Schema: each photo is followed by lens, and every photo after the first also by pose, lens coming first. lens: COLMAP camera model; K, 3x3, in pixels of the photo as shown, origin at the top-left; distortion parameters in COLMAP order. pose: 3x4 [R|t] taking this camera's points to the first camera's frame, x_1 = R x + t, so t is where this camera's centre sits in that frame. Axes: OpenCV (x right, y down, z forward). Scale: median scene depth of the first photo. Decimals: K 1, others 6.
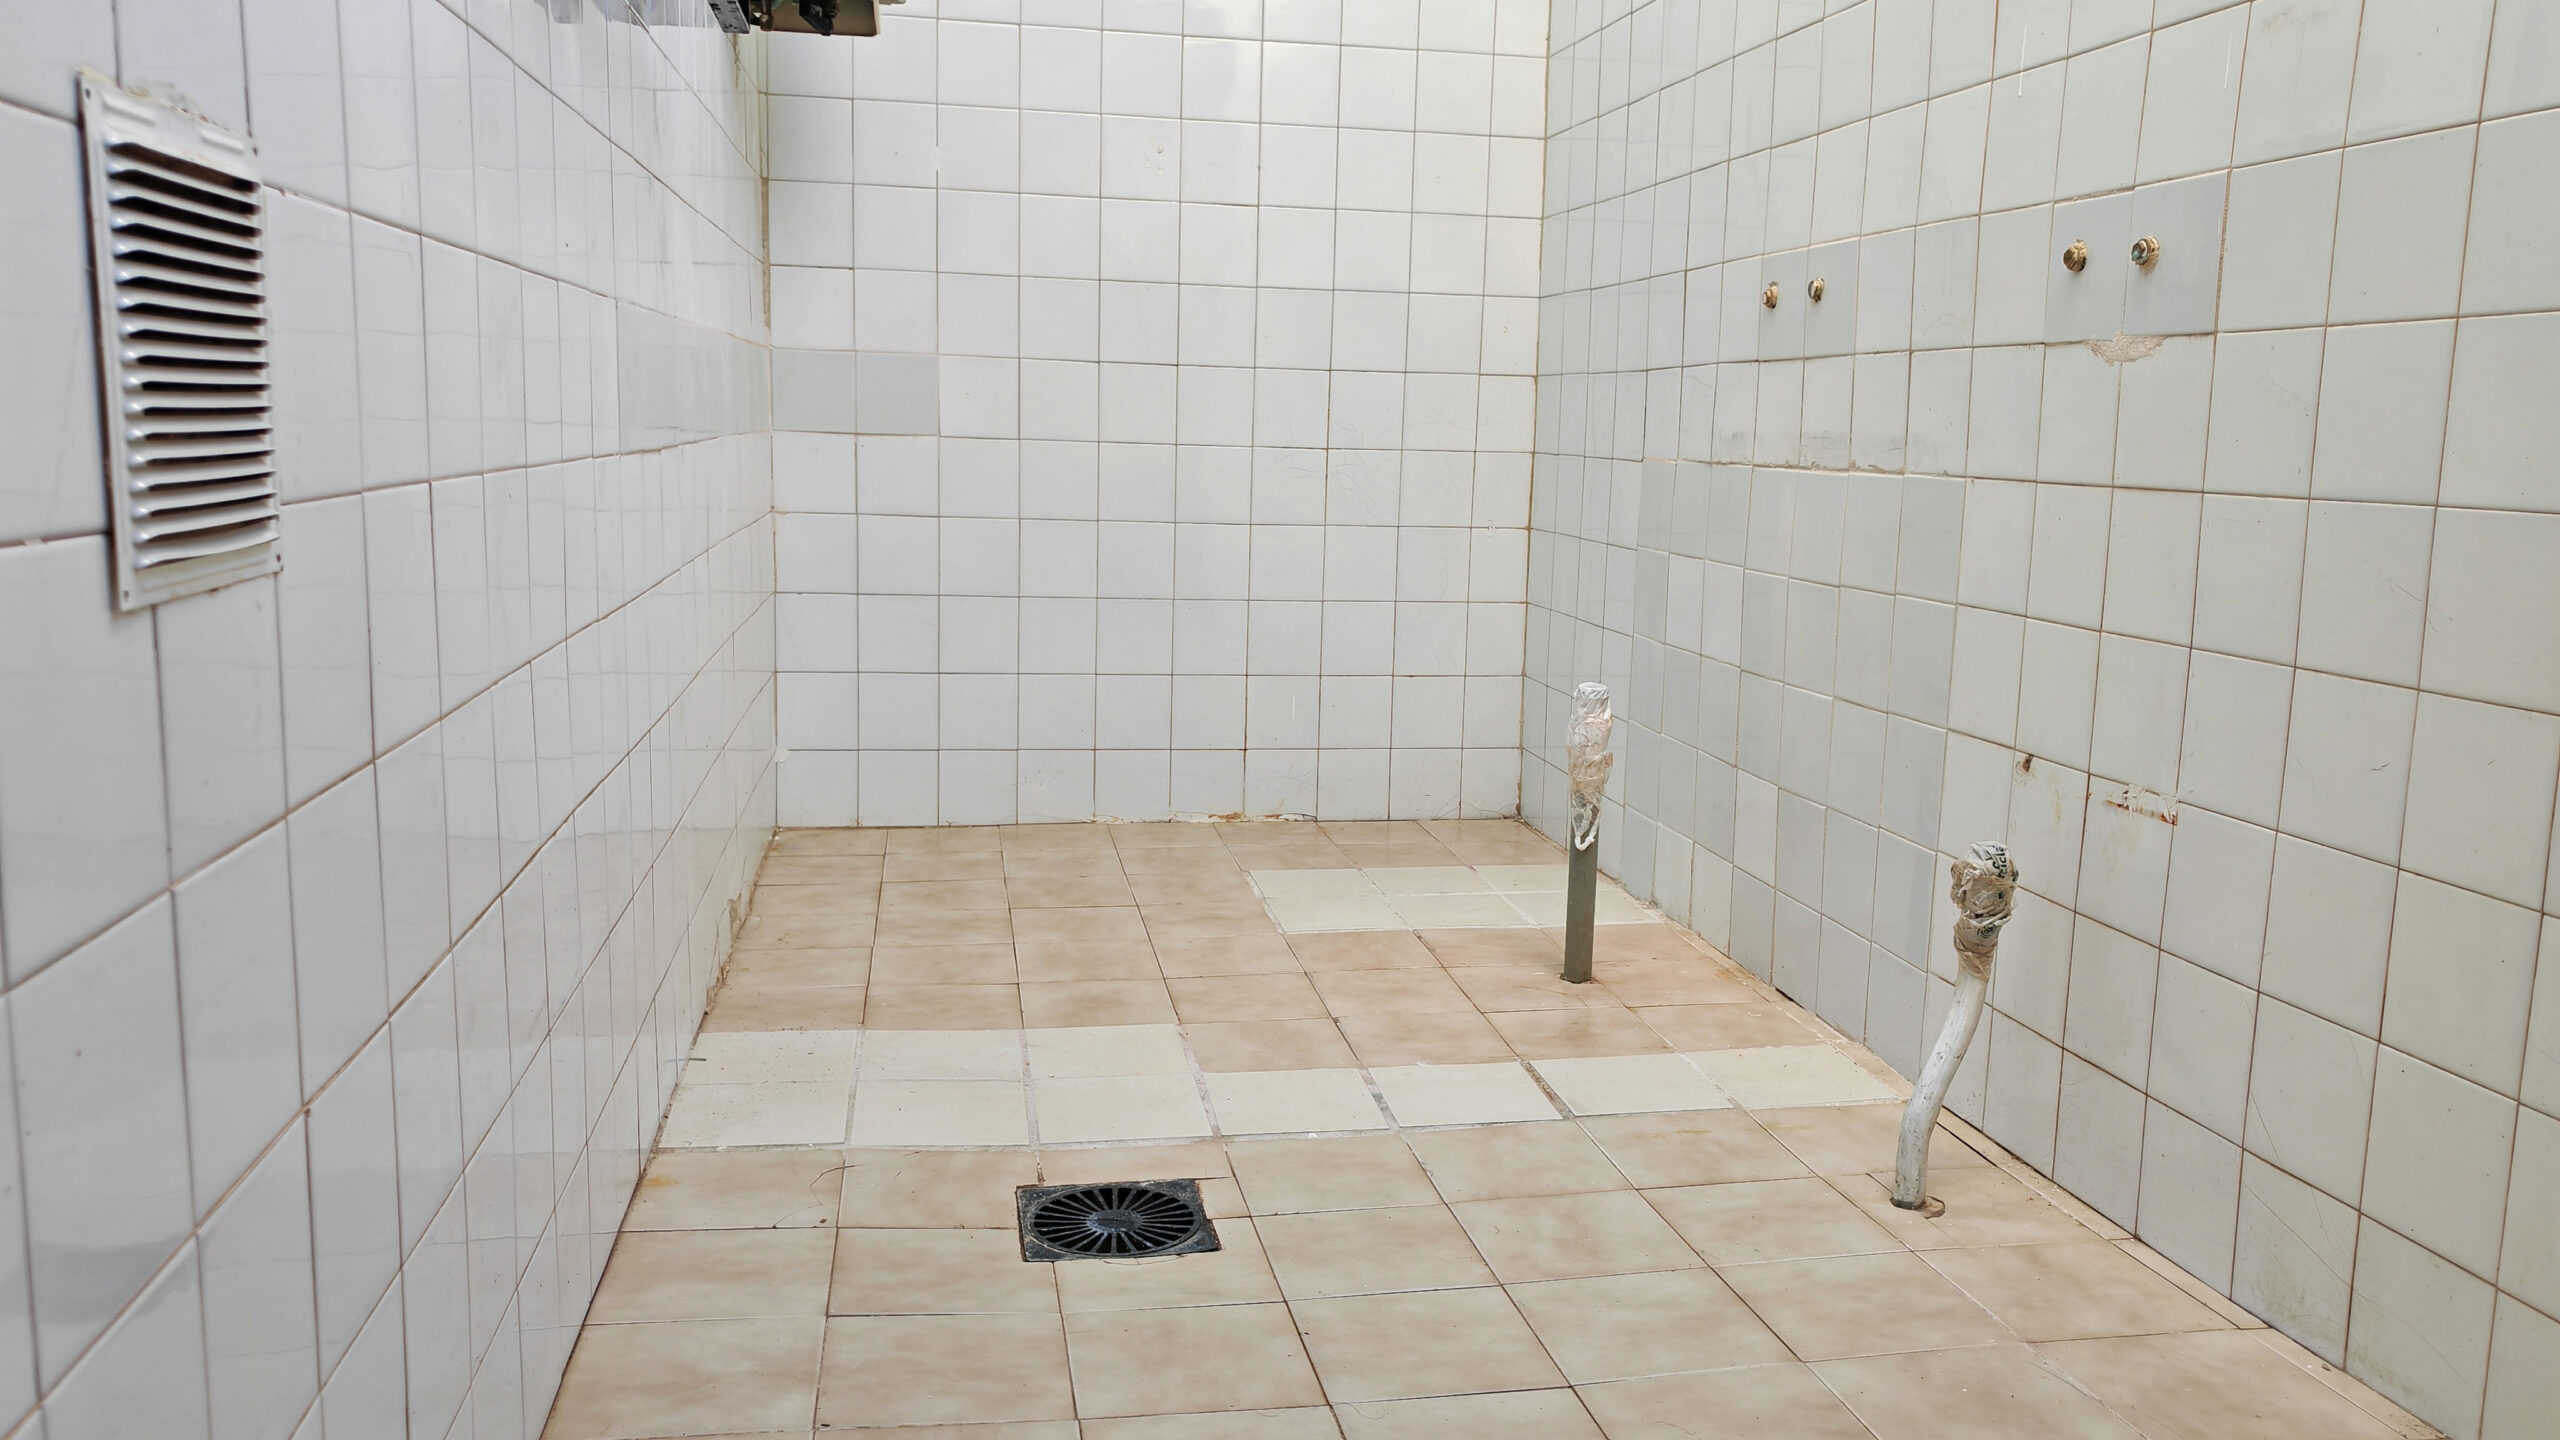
lens RADIAL K [[1920.4, 0, 1267.8], [0, 1920.4, 717.9], [0, 0, 1]] dist [0.062850, -0.129785]
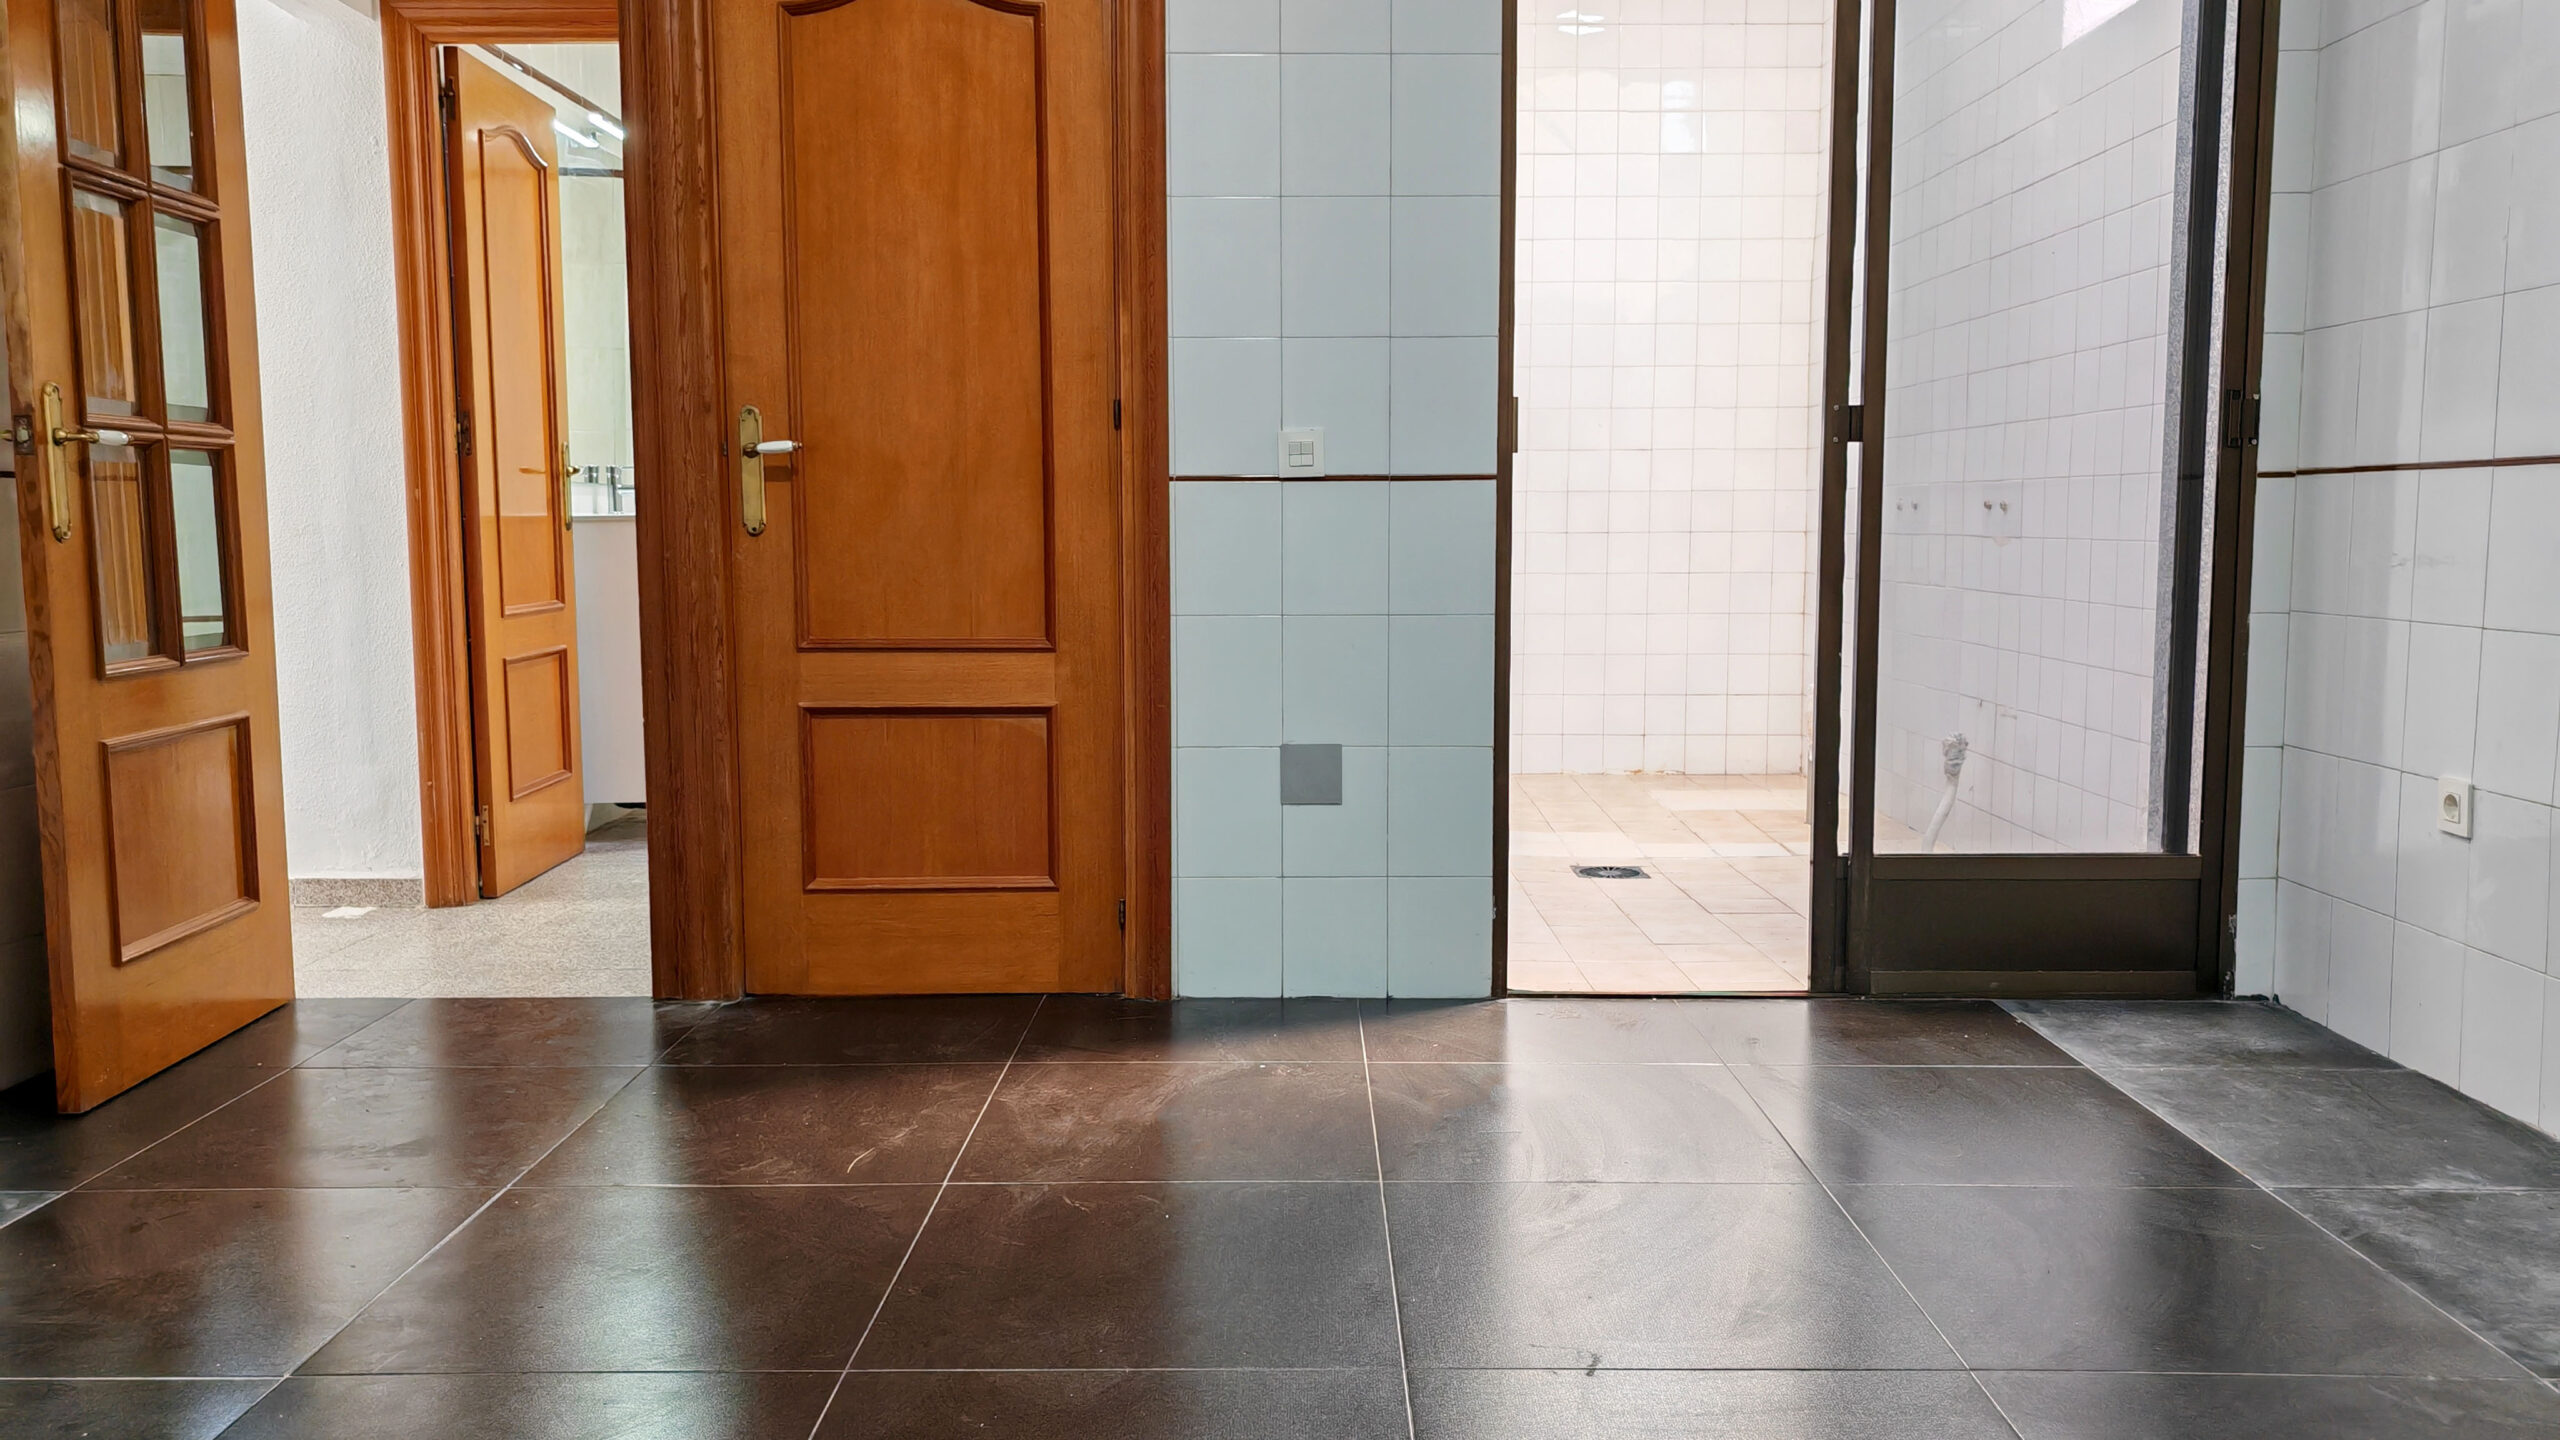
lens RADIAL K [[1920.4, 0, 1267.8], [0, 1920.4, 717.9], [0, 0, 1]] dist [0.062850, -0.129785]
pose [[0.983042, -0.000925, -0.183379, -0.042525], [-0.007898, 0.998846, -0.047379, 0.136481], [0.183211, 0.048024, 0.981900, -1.306897]]
